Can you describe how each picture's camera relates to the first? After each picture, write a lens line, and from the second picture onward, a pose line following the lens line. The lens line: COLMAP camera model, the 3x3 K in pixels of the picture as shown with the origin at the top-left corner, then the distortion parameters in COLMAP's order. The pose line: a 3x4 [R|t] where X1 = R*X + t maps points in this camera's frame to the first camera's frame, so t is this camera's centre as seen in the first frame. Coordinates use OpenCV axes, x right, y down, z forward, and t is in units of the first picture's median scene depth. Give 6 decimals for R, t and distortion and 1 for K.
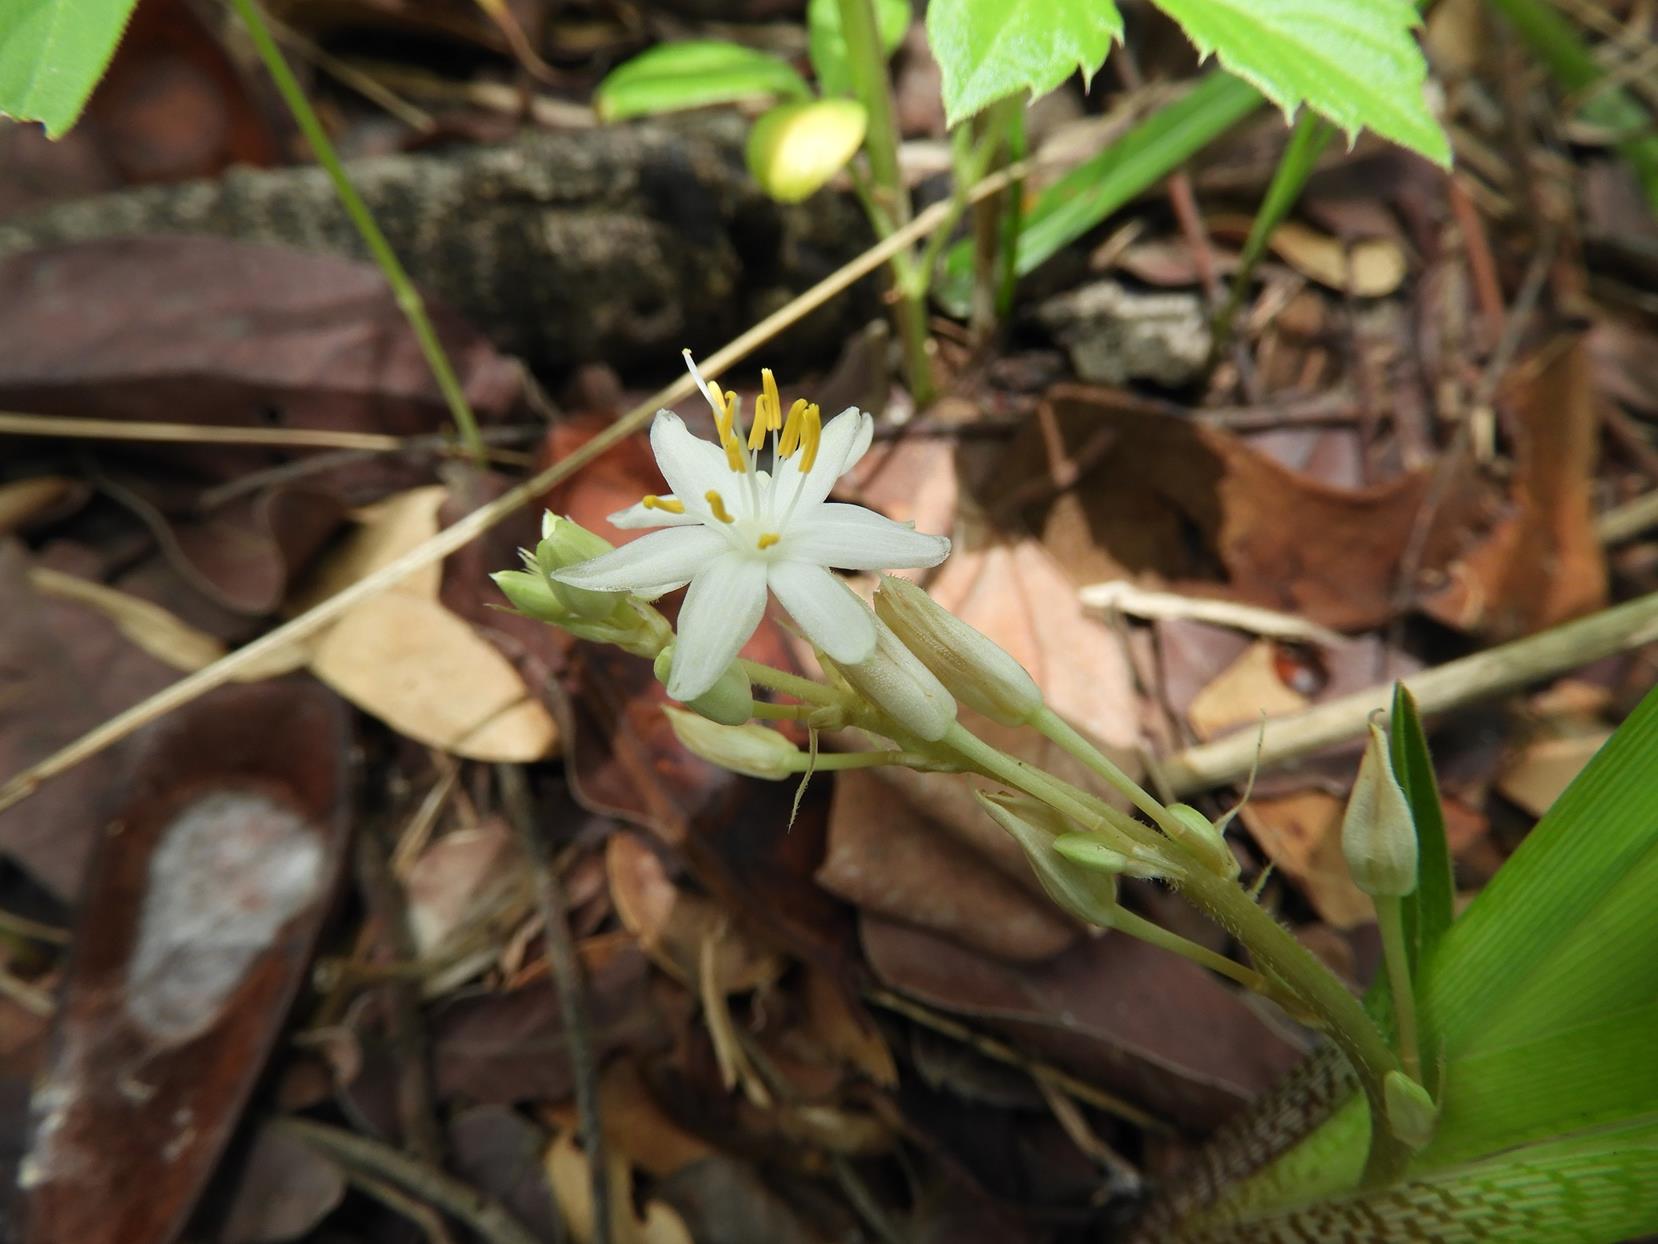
lens RADIAL K [[1166.3, 0, 829.0], [0, 1166.3, 622.0], [0, 0, 1]] dist [0.025808, -0.002570]
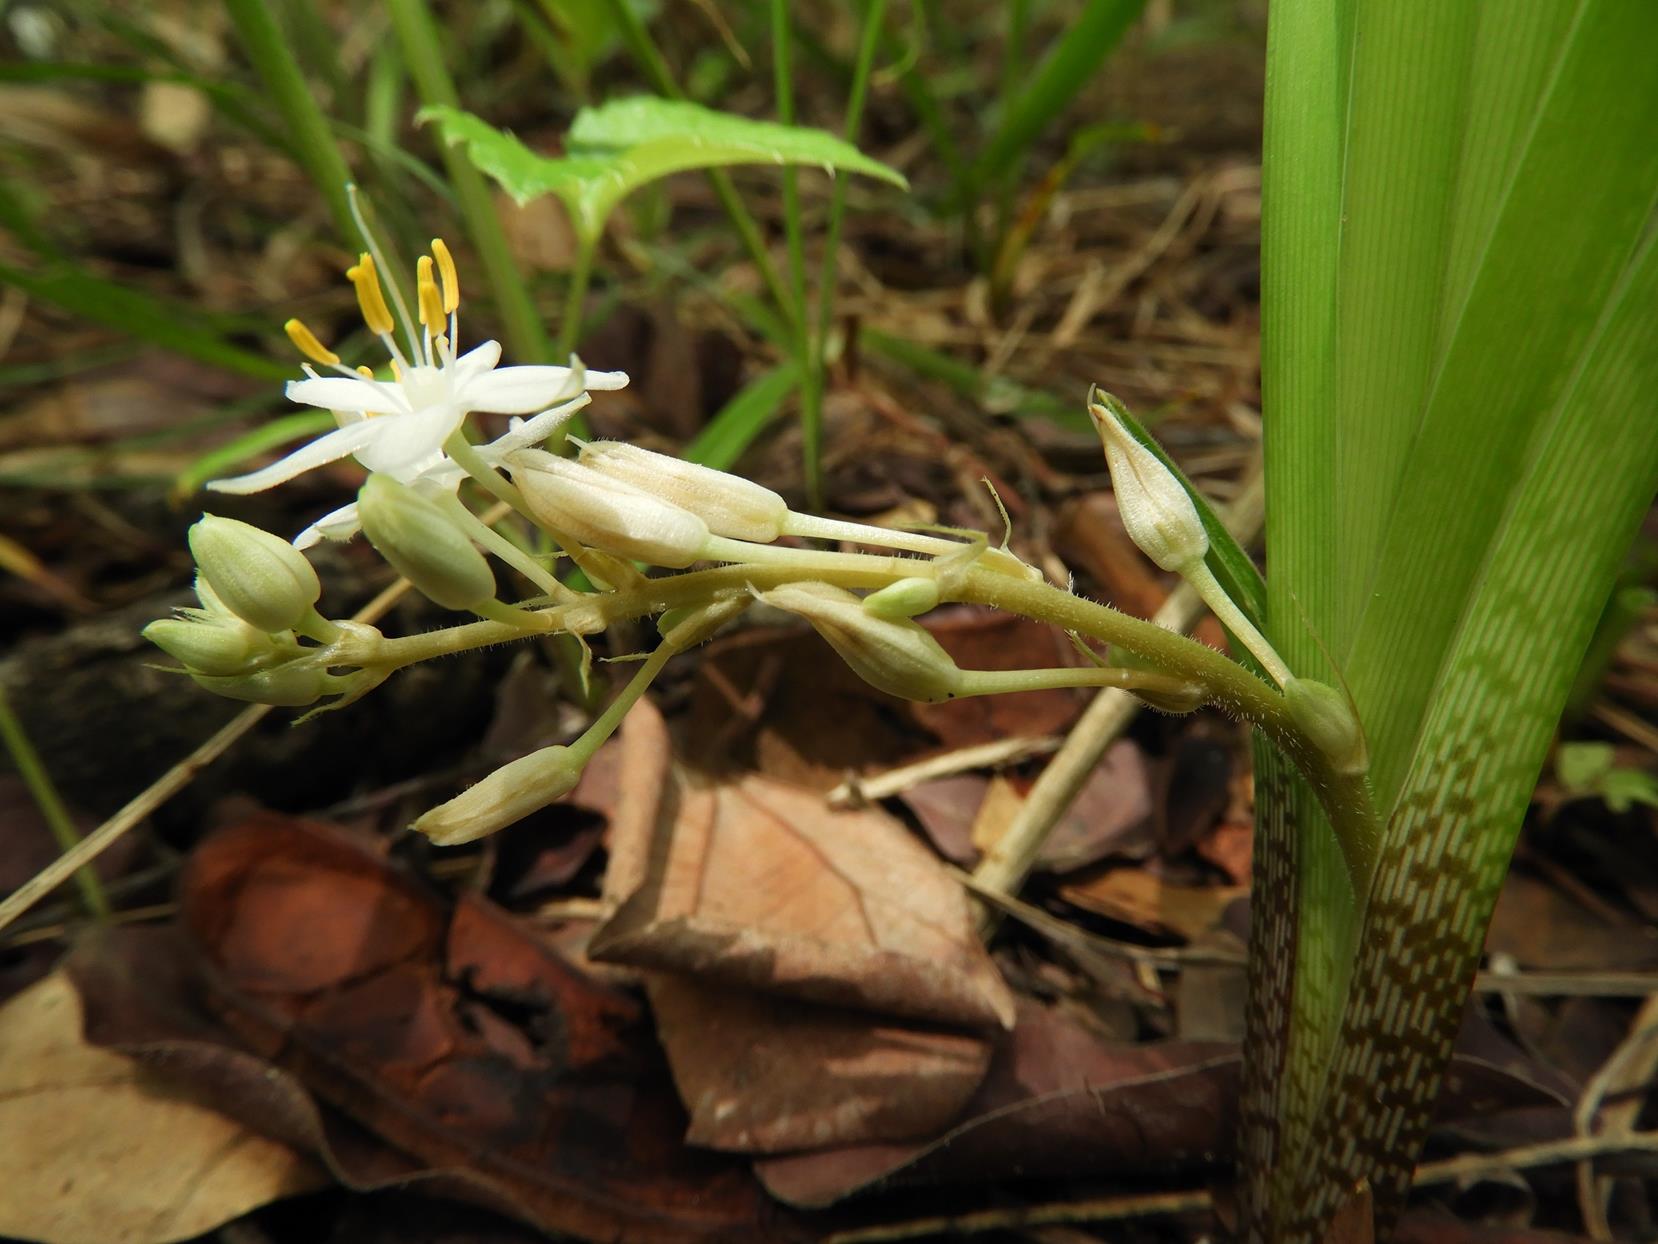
lens RADIAL K [[1166.3, 0, 829.0], [0, 1166.3, 622.0], [0, 0, 1]] dist [0.025808, -0.002570]
pose [[0.874793, -0.307377, 0.374508, -0.099355], [0.454455, 0.788535, -0.414347, 0.272313], [-0.167951, 0.532665, 0.829494, 0.109553]]
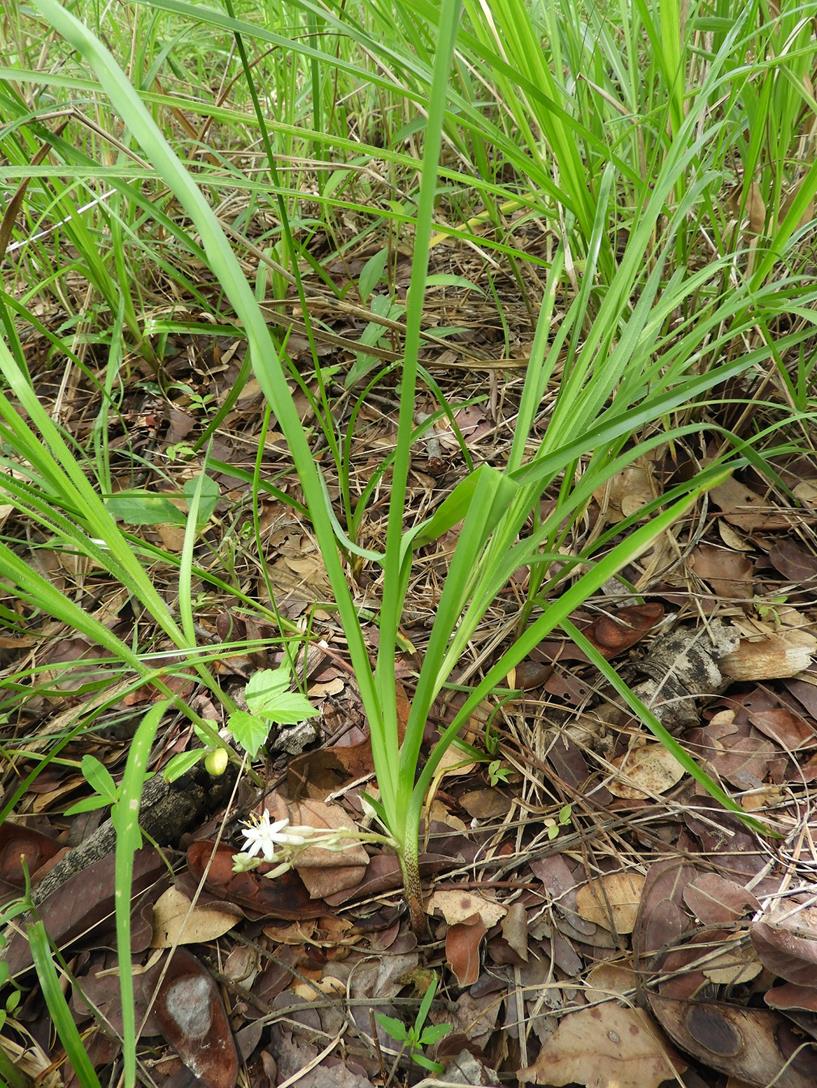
lens RADIAL K [[765.3, 0, 408.5], [0, 765.3, 544.0], [0, 0, 1]] dist [0.025808, -0.002570]
pose [[0.760208, -0.483759, 0.433660, -0.278806], [0.614228, 0.752654, -0.237140, 0.112526], [-0.211678, 0.446642, 0.869312, -1.738965]]
